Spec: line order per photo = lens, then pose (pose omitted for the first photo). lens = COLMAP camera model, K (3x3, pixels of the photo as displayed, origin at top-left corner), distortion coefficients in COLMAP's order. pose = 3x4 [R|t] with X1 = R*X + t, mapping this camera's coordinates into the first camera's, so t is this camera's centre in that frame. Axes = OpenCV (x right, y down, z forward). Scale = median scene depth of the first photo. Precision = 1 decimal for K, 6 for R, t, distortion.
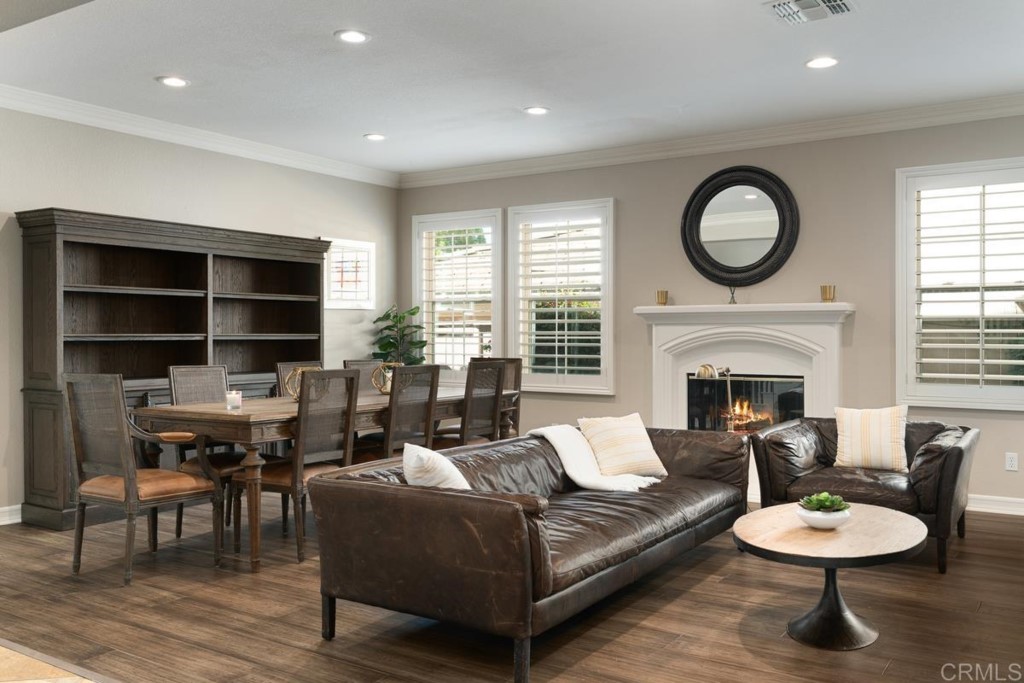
lens RADIAL K [[877.4, 0, 510.8], [0, 877.4, 344.5], [0, 0, 1]] dist [0.014422, -0.011113]
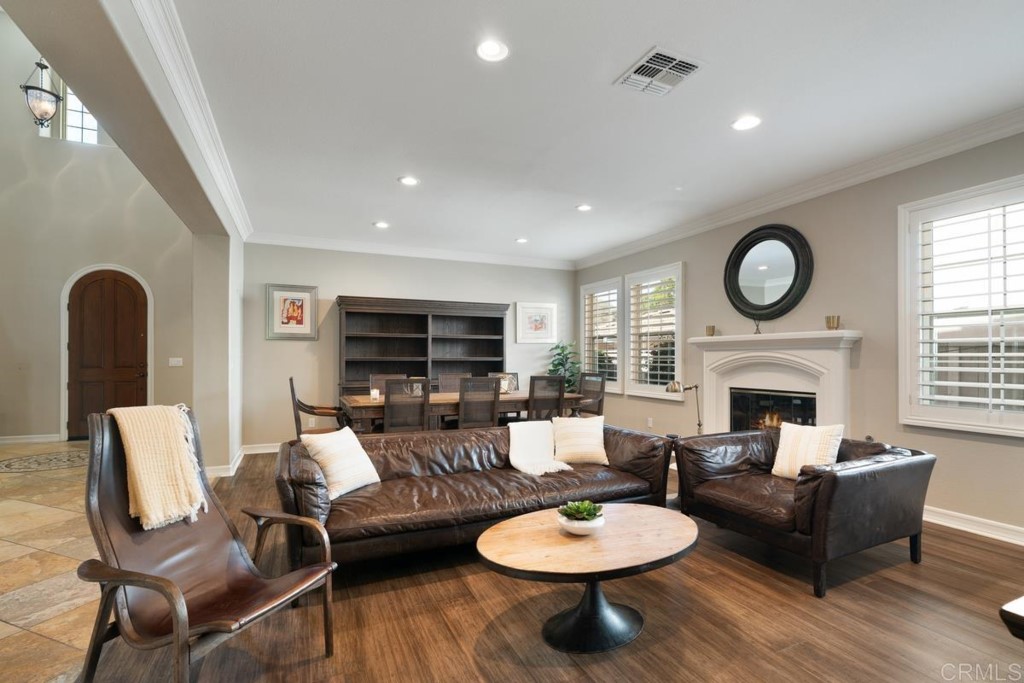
lens RADIAL K [[468.2, 0, 509.8], [0, 468.2, 359.3], [0, 0, 1]] dist [-0.006001, 0.002118]
pose [[0.843960, 0.002086, -0.536403, 0.333355], [-0.006732, 0.999955, -0.006703, -0.002658], [0.536364, 0.009268, 0.843936, 0.252903]]
